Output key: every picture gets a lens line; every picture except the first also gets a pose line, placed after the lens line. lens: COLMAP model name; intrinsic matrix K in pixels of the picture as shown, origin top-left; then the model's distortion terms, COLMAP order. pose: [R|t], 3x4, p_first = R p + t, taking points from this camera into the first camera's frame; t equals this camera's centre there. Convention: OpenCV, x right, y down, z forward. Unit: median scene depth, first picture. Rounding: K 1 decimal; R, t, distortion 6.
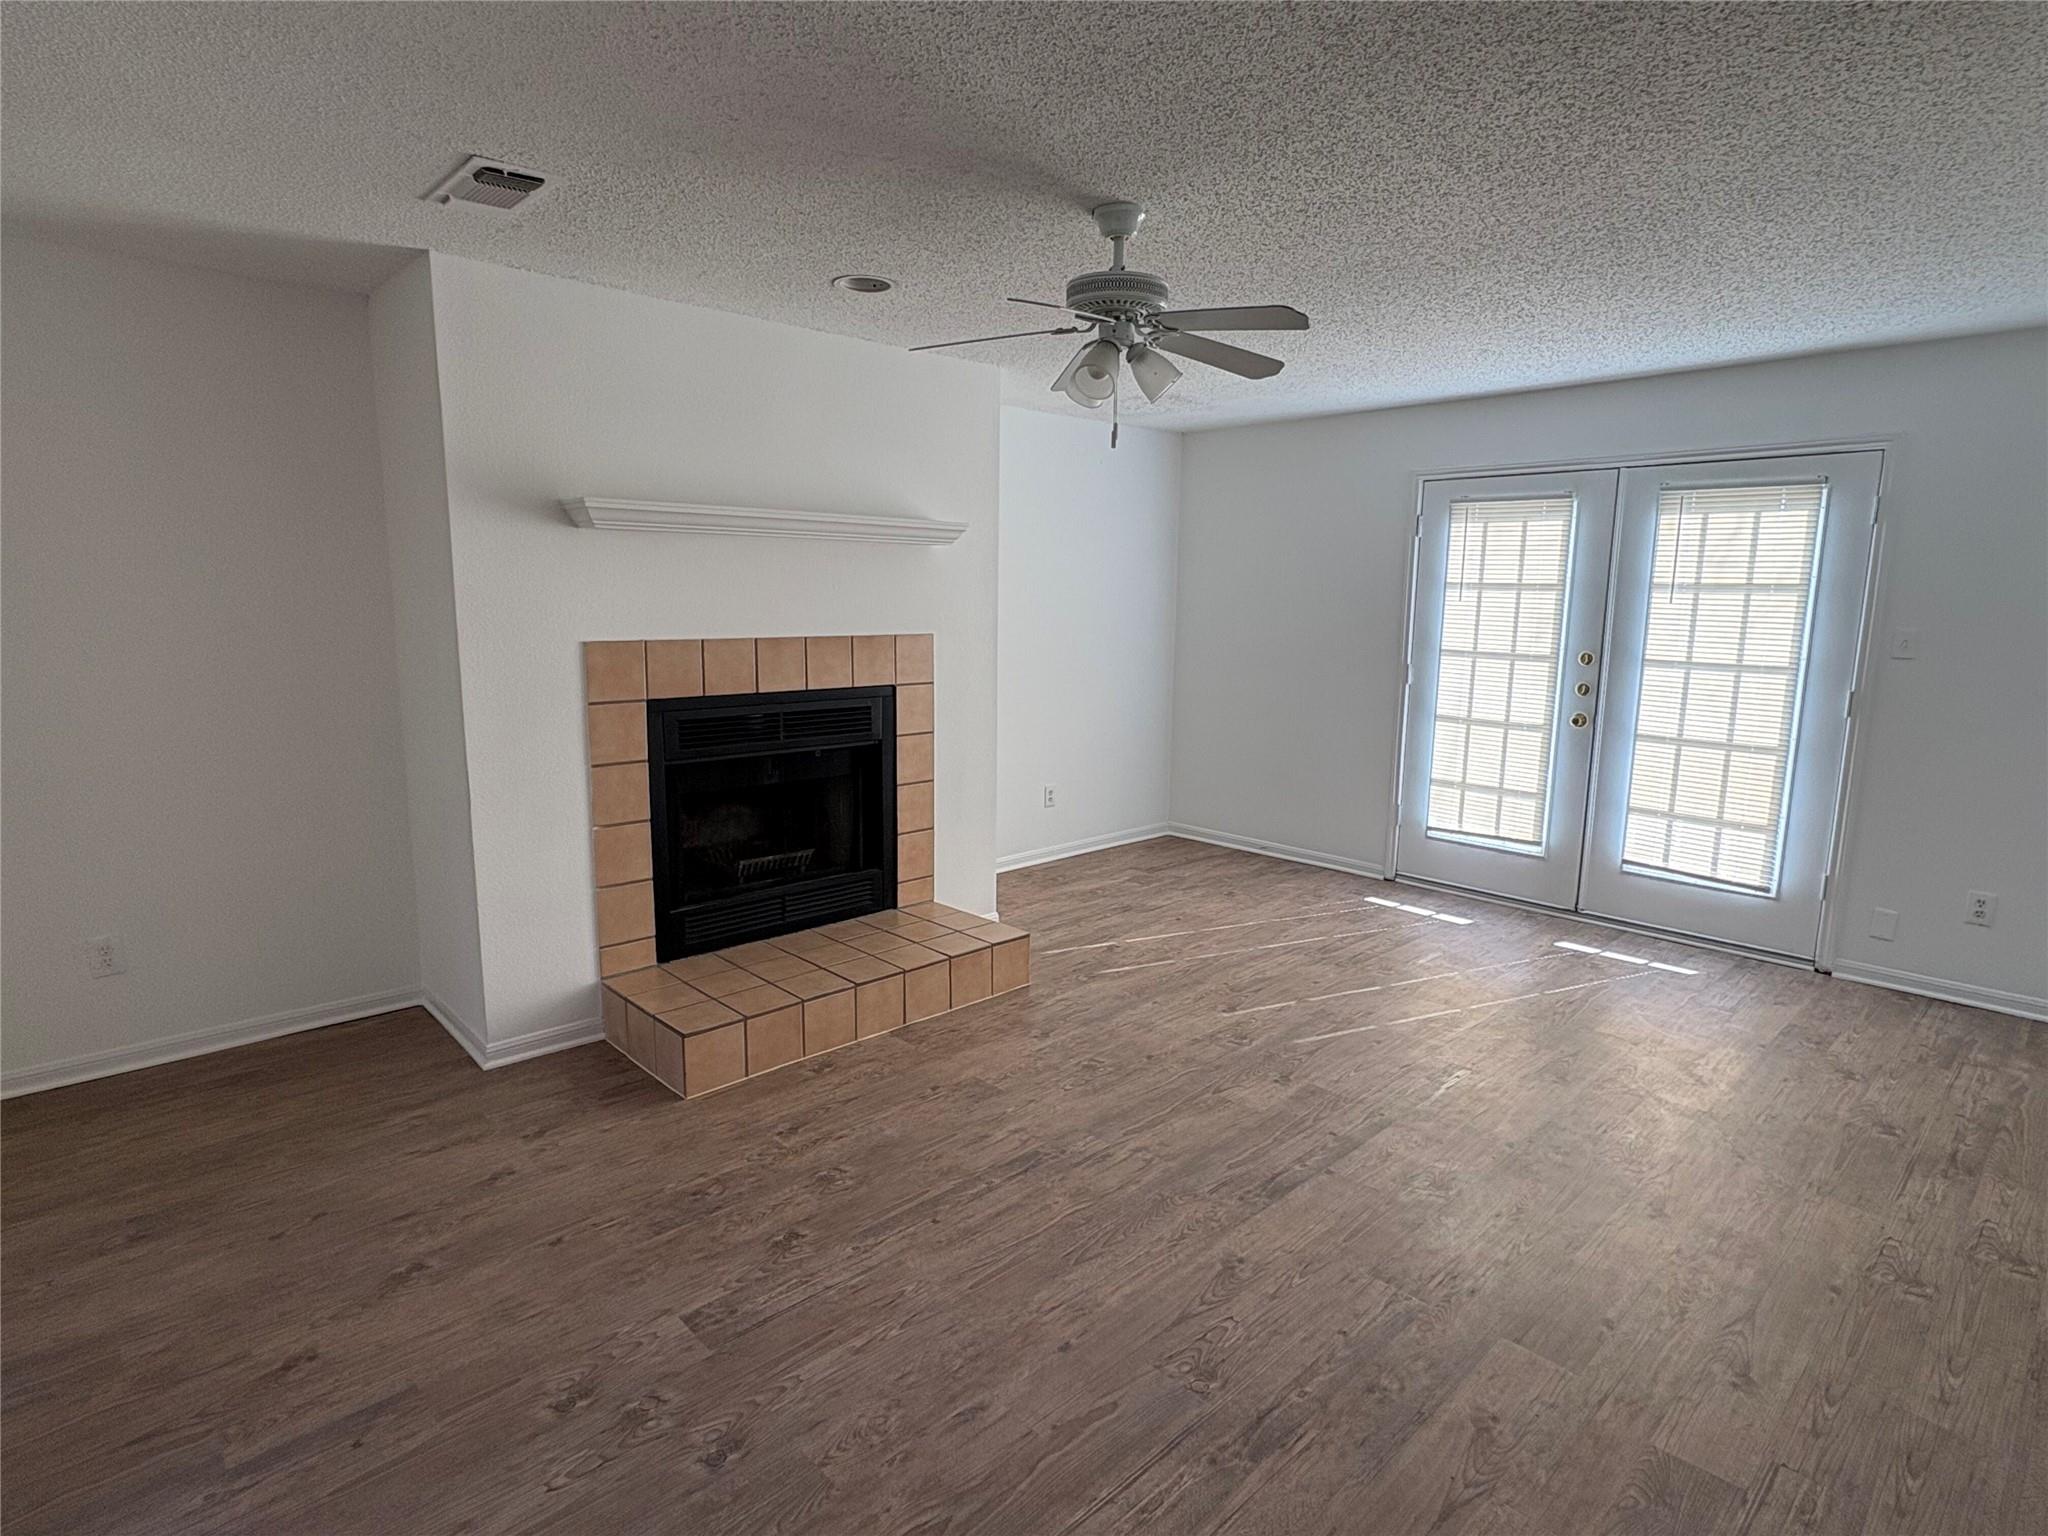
lens RADIAL K [[1084.2, 0, 1019.3], [0, 1084.2, 768.6], [0, 0, 1]] dist [0.005156, 0.001649]
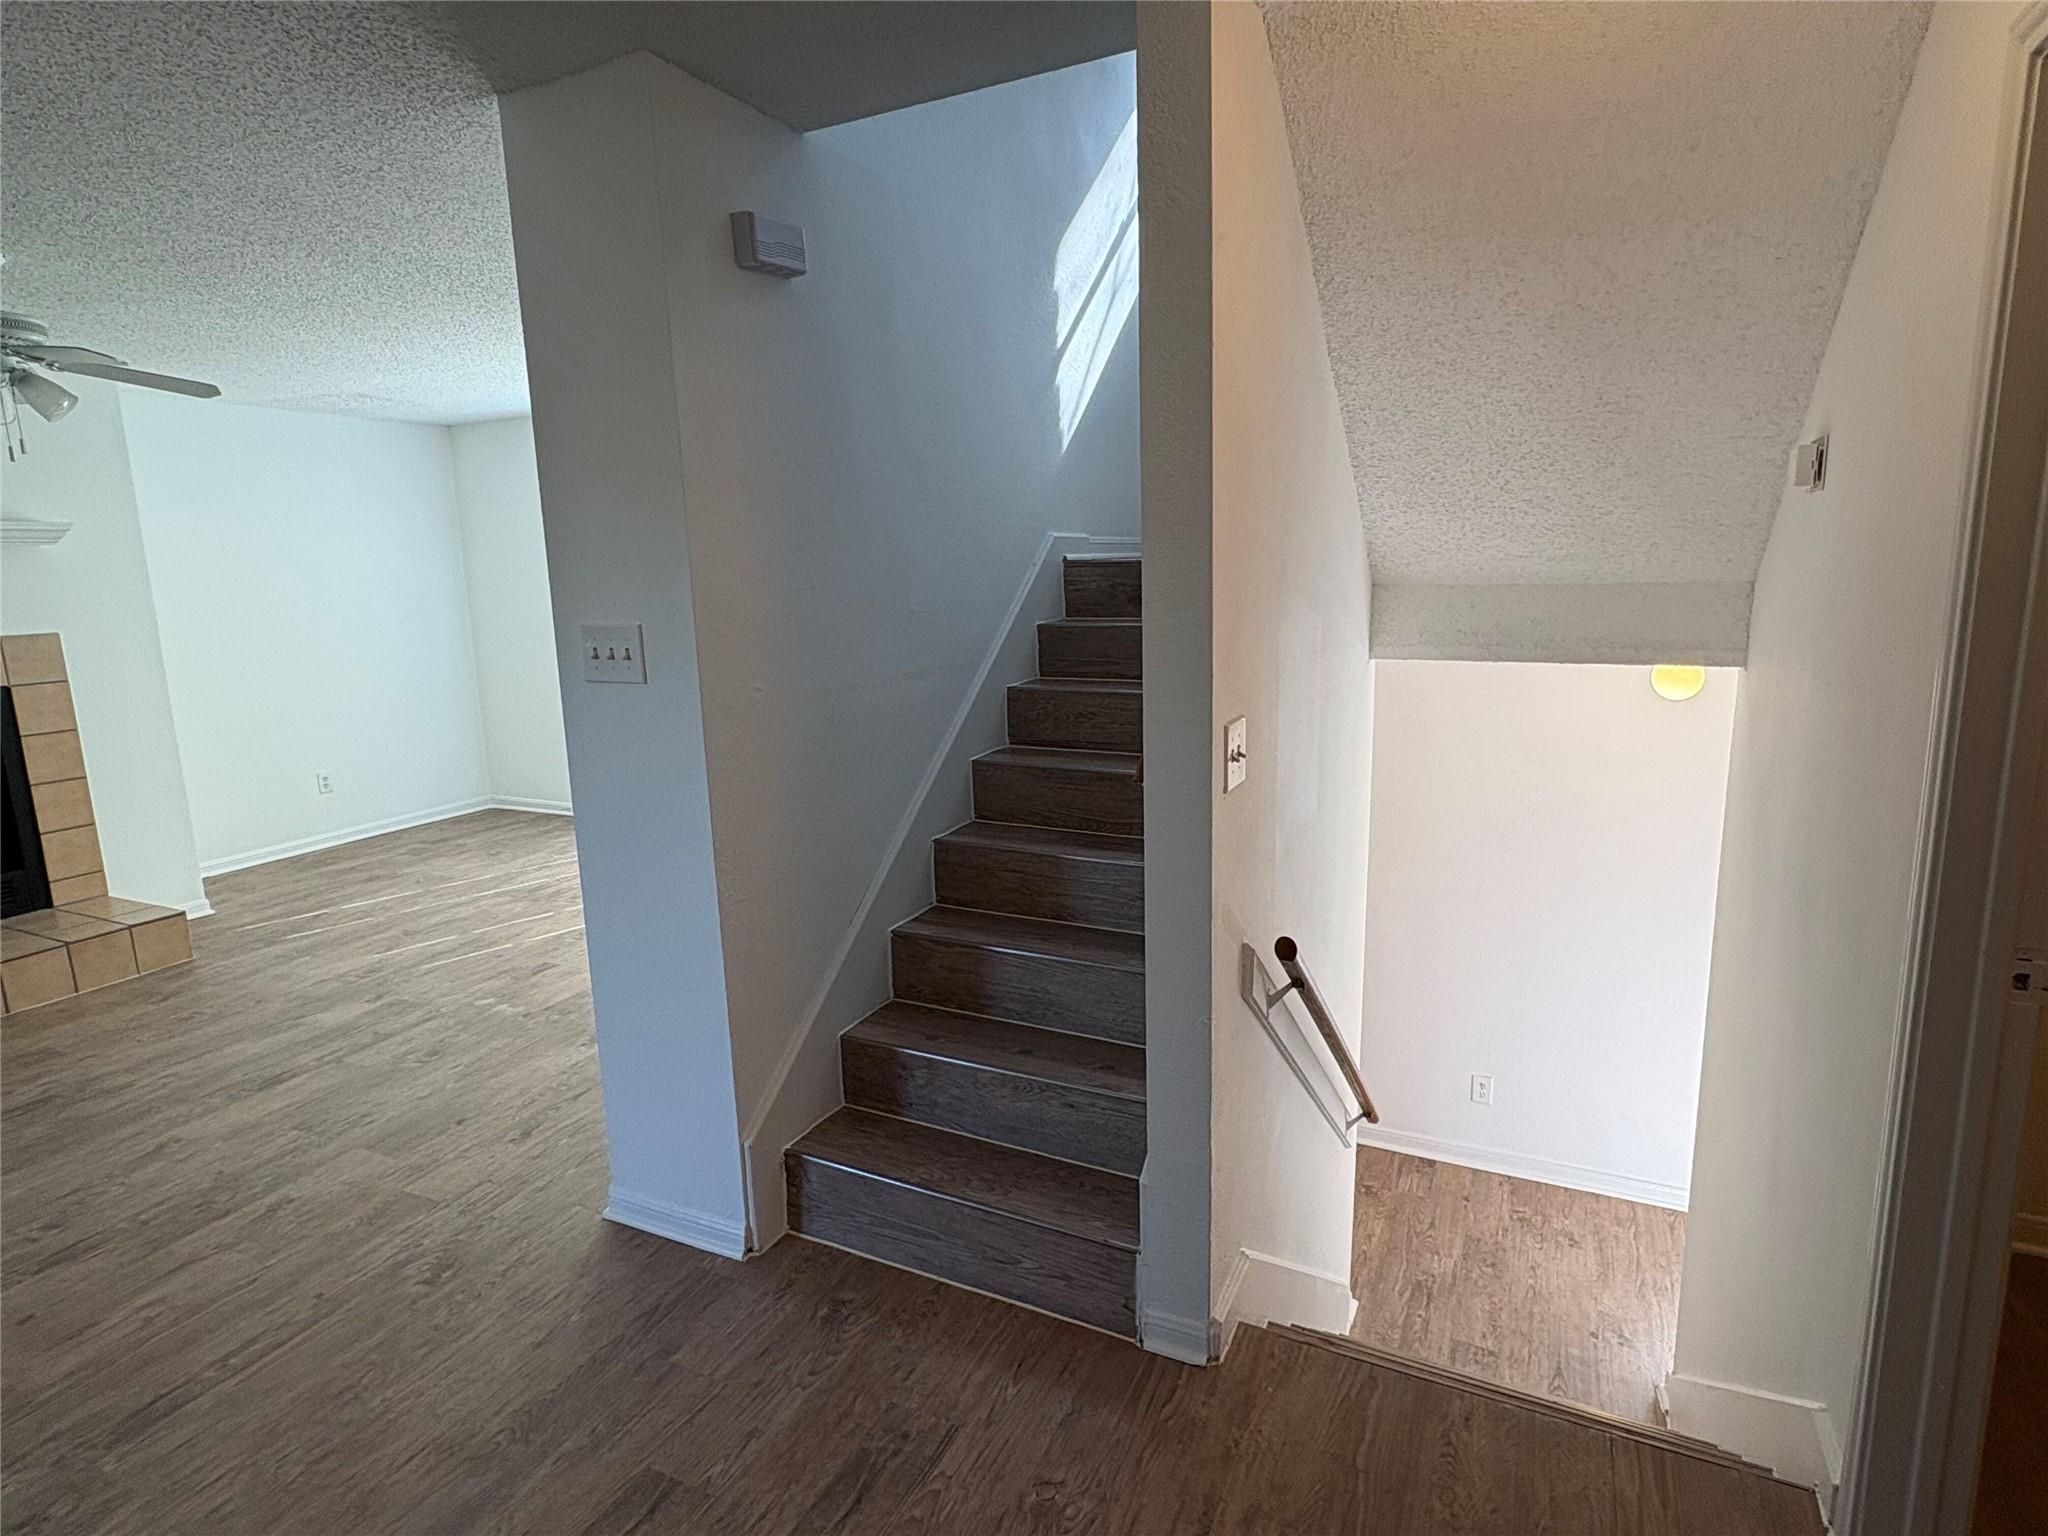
lens RADIAL K [[1084.2, 0, 1026.6], [0, 1084.2, 763.3], [0, 0, 1]] dist [0.005156, 0.001649]
pose [[0.936490, -0.098661, 0.336530, 0.442352], [0.092866, 0.995121, 0.033315, 0.050218], [-0.338175, 0.000053, 0.941083, -0.282439]]
